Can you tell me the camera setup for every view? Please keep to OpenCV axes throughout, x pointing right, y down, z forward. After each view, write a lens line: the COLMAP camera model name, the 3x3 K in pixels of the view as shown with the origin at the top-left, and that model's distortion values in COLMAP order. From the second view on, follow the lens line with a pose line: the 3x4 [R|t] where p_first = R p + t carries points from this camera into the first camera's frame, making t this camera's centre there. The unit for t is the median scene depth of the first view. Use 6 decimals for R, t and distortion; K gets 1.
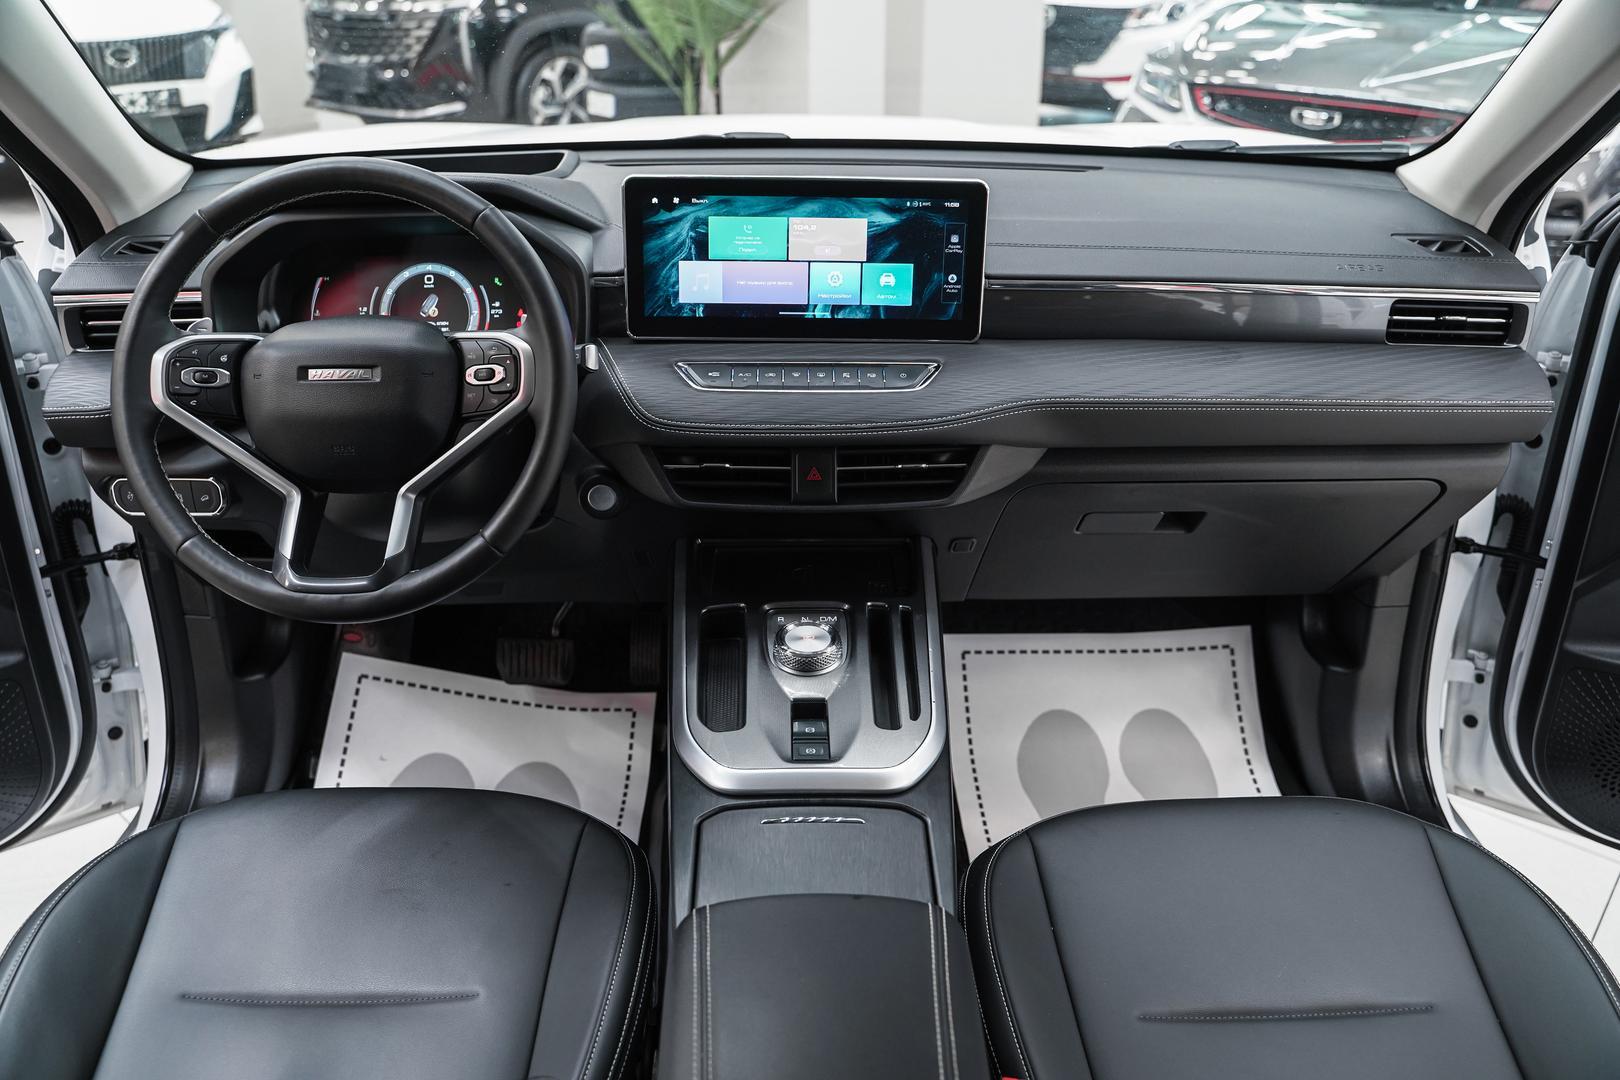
lens RADIAL K [[1309.1, 0, 801.8], [0, 1309.1, 524.6], [0, 0, 1]] dist [-0.111225, 0.079099]
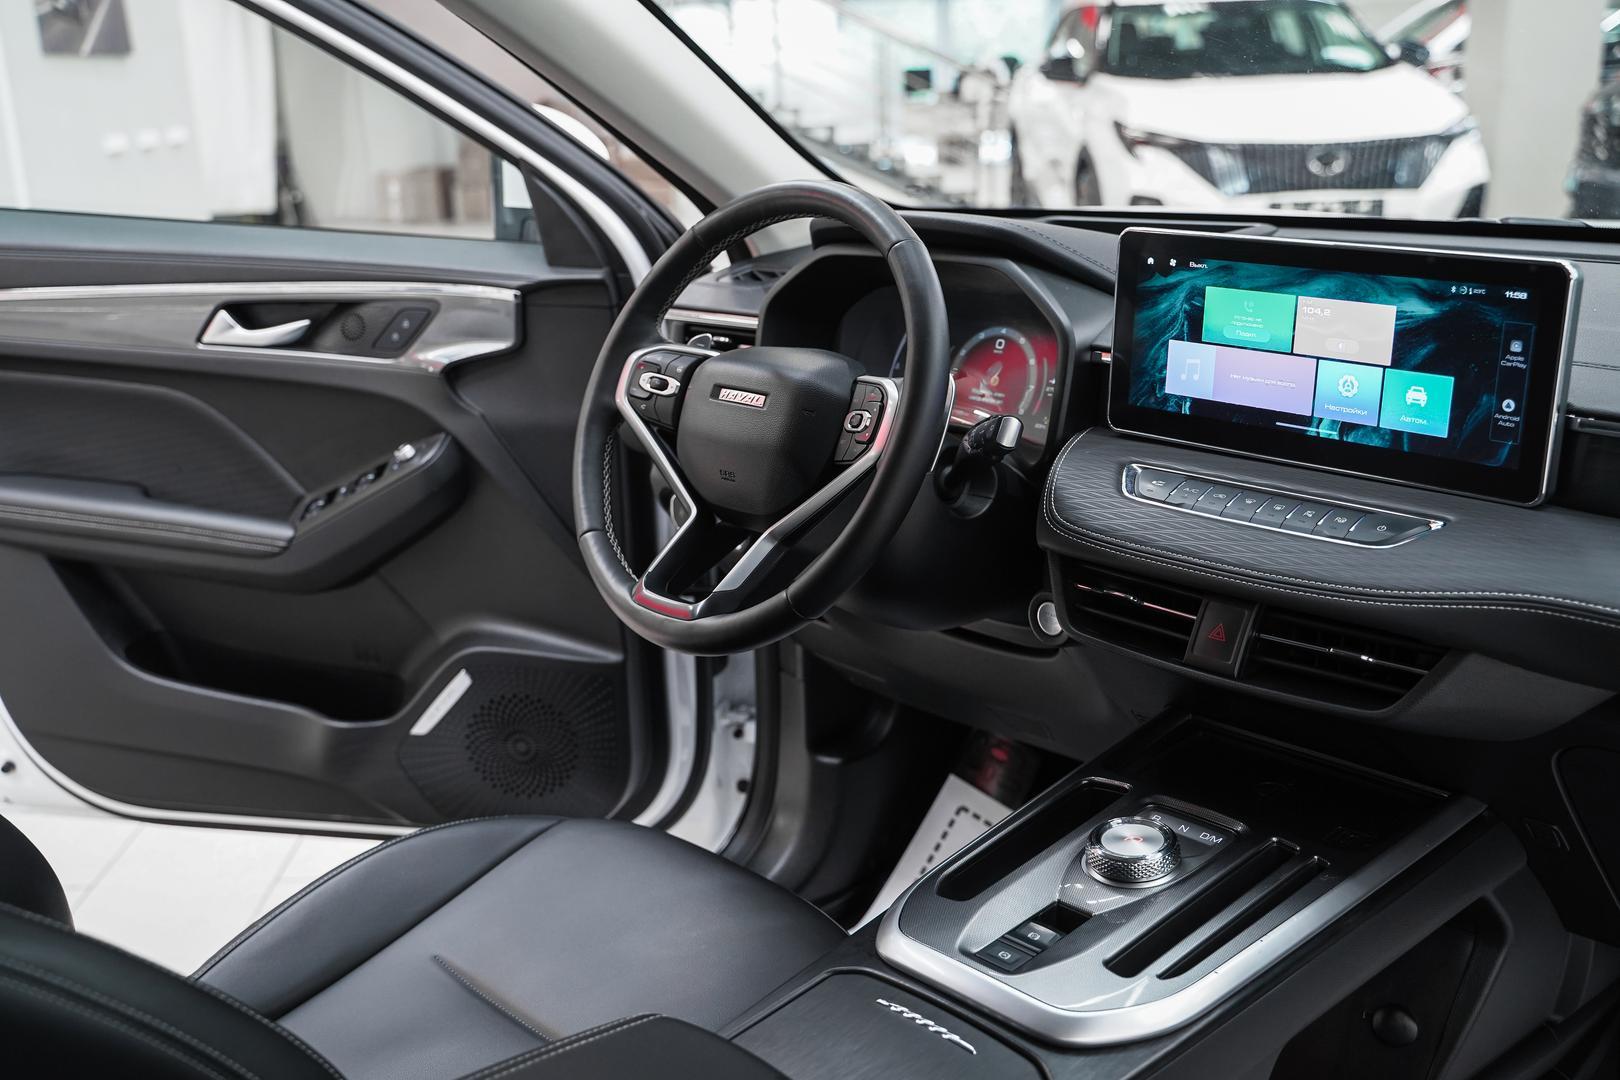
lens RADIAL K [[1664.5, 0, 801.3], [0, 1664.5, 540.9], [0, 0, 1]] dist [-0.017997, 0.000000]
pose [[0.664067, 0.182344, -0.725097, 0.505833], [-0.282314, 0.959165, -0.017346, -0.005089], [0.692325, 0.216224, 0.688428, 0.177754]]
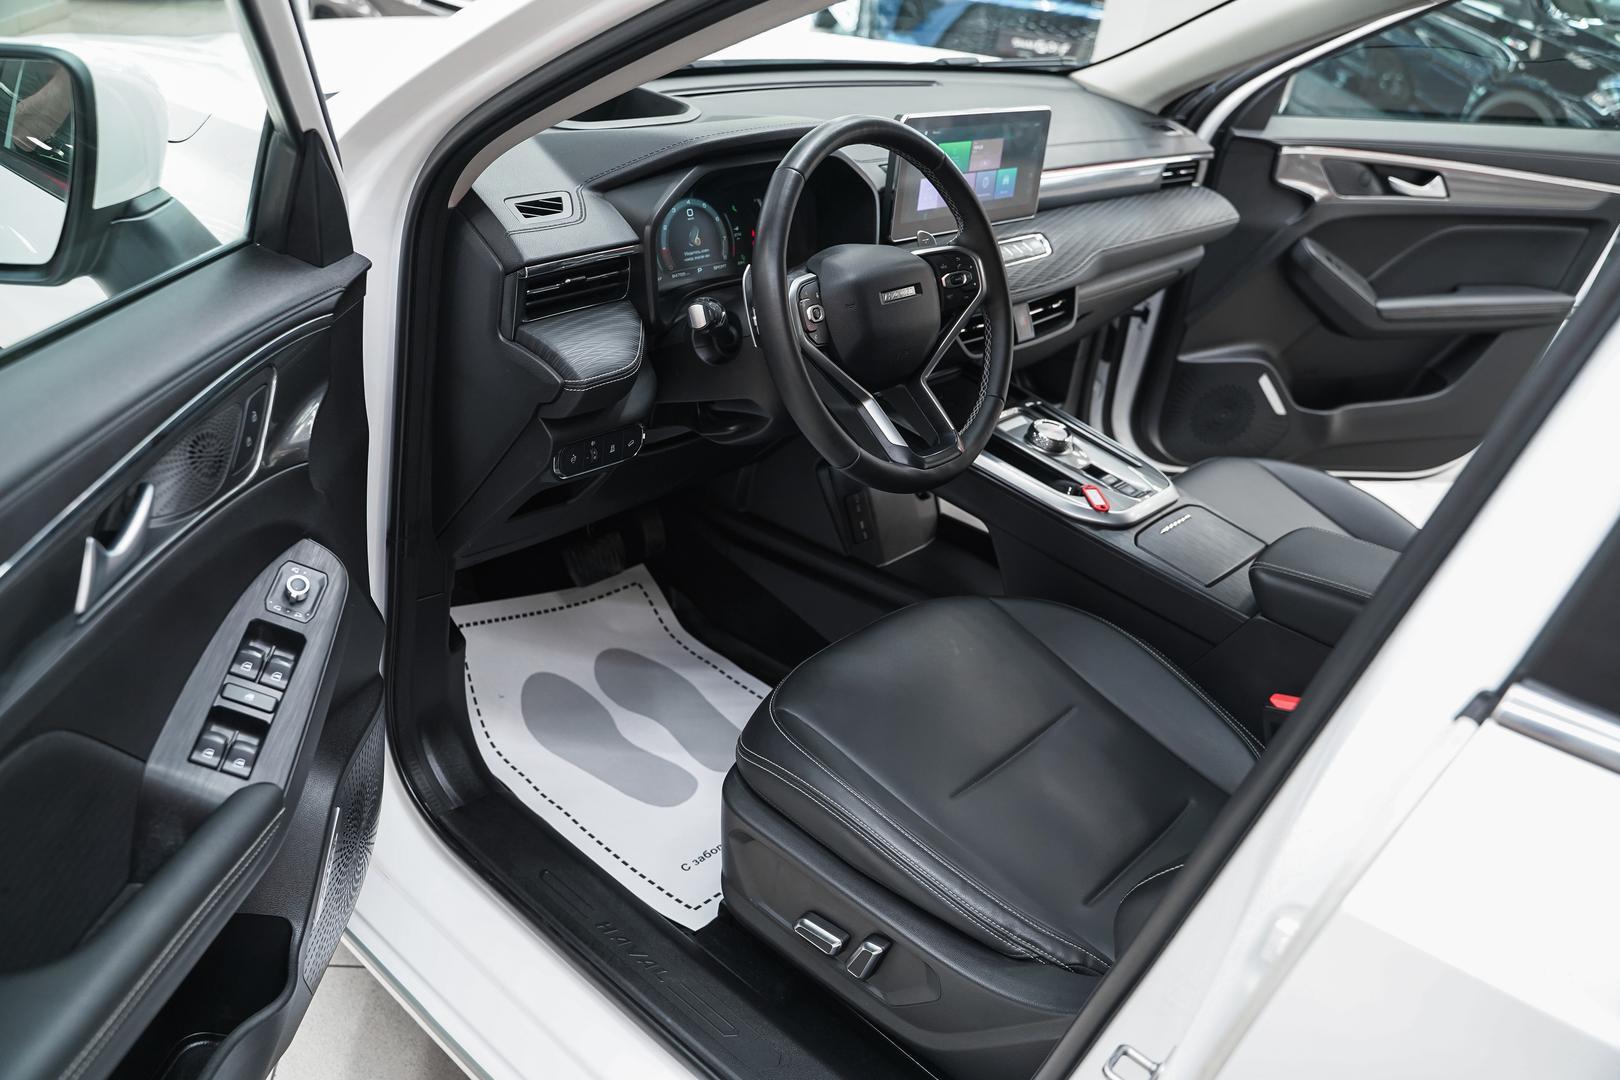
lens RADIAL K [[1309.1, 0, 809.5], [0, 1309.1, 550.3], [0, 0, 1]] dist [-0.111225, 0.079099]
pose [[0.675195, -0.283894, 0.680820, -1.162184], [0.189863, 0.958760, 0.211498, -0.139974], [-0.712786, -0.013539, 0.701251, 0.153511]]
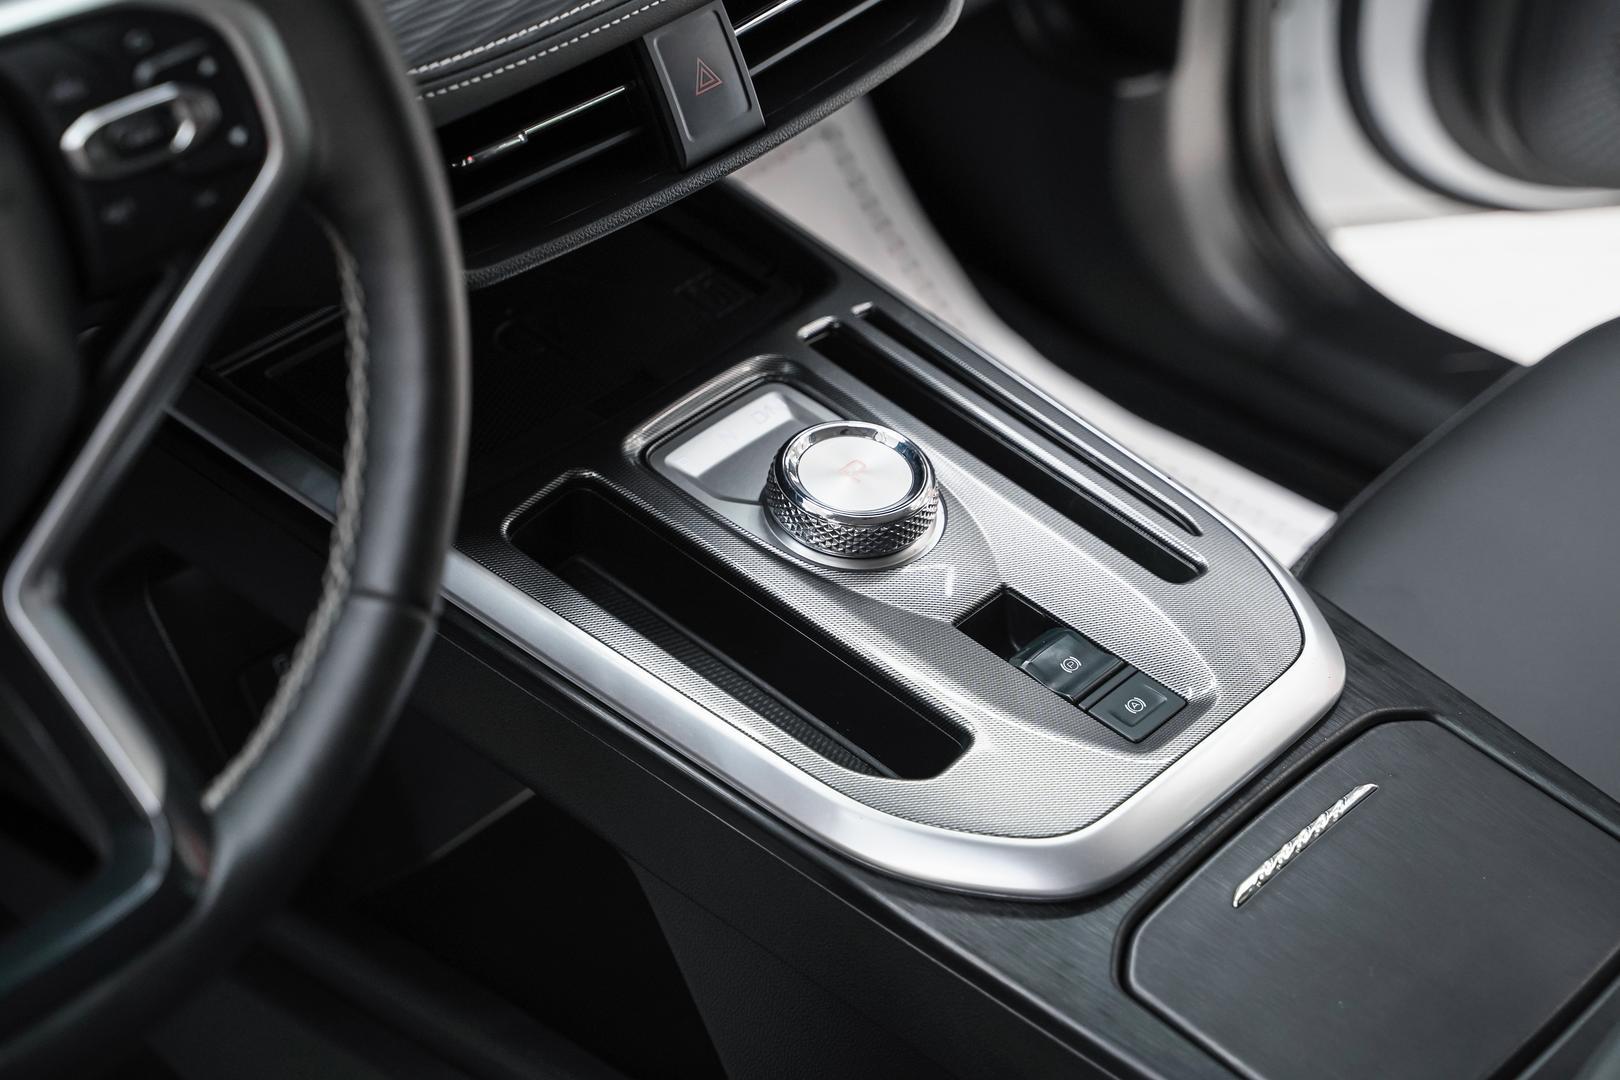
lens RADIAL K [[3046.9, 0, 809.7], [0, 3046.9, 539.6], [0, 0, 1]] dist [0.053919, 0.000000]
pose [[0.681892, -0.437172, 0.586433, -0.528473], [0.284872, 0.897160, 0.337568, -0.200512], [-0.673699, -0.063127, 0.736304, 0.312008]]
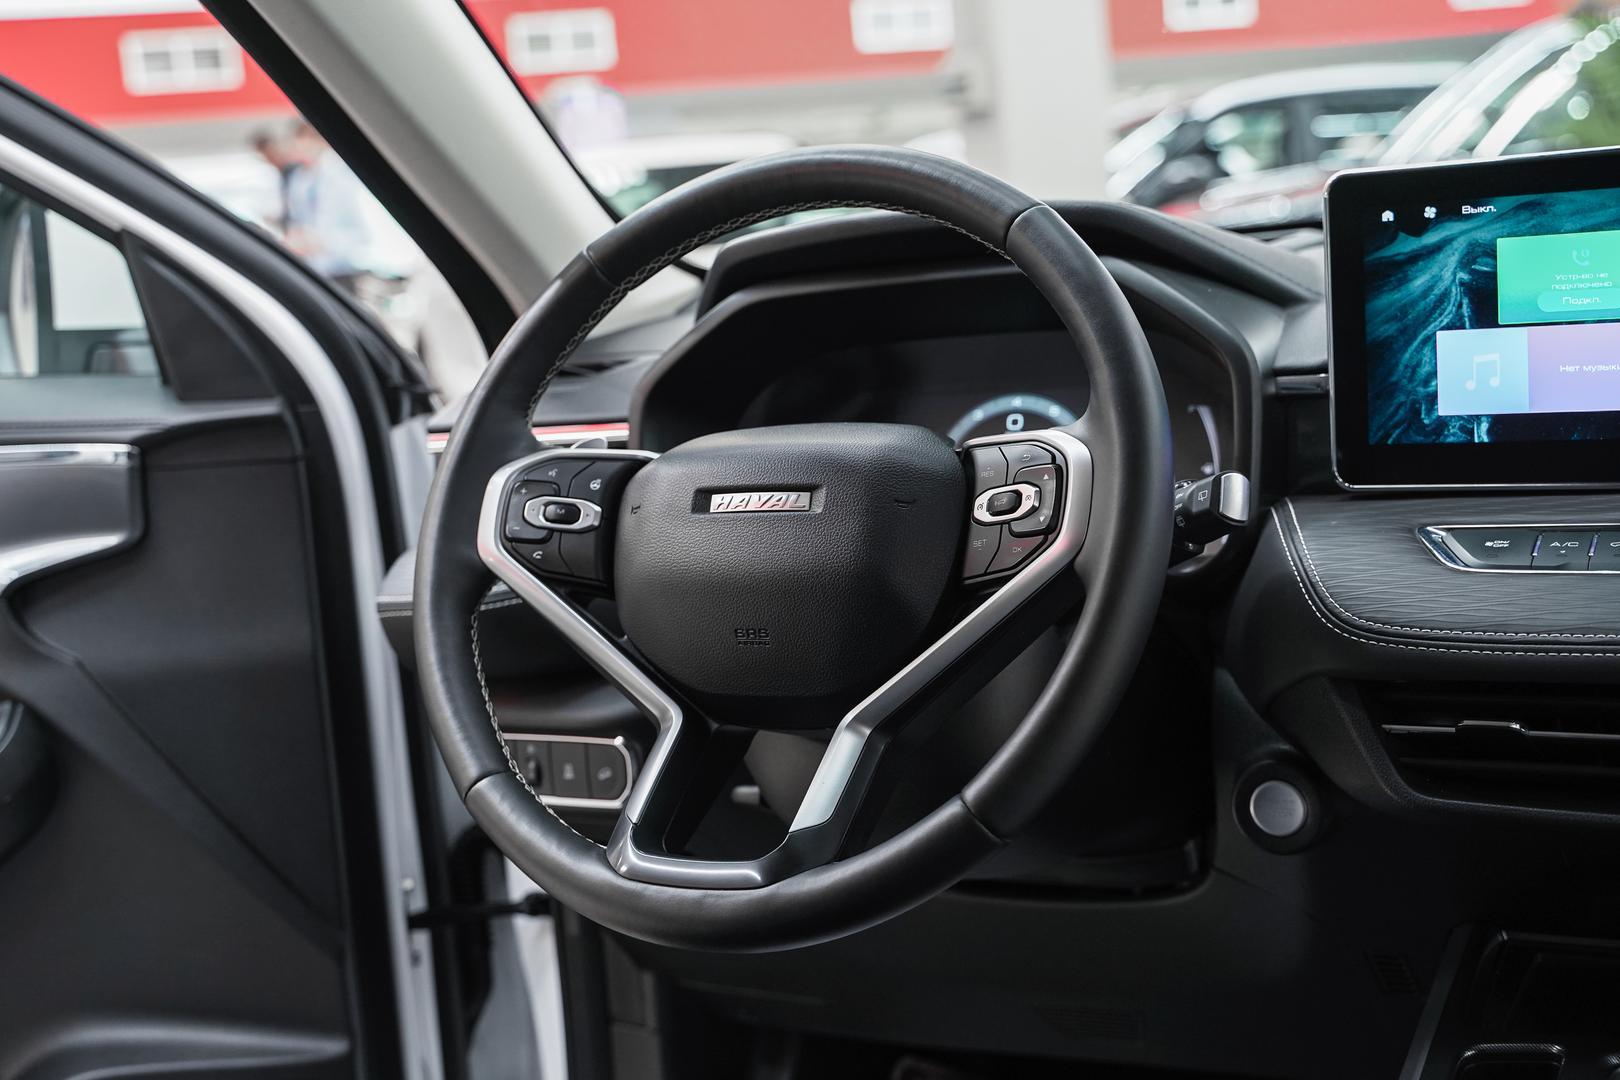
lens RADIAL K [[2152.5, 0, 783.4], [0, 2152.5, 509.5], [0, 0, 1]] dist [0.036080, 0.000000]
pose [[0.865410, -0.021357, -0.500608, 0.103566], [-0.120912, 0.960665, -0.250006, 0.103483], [0.486256, 0.276887, 0.828787, 0.199080]]
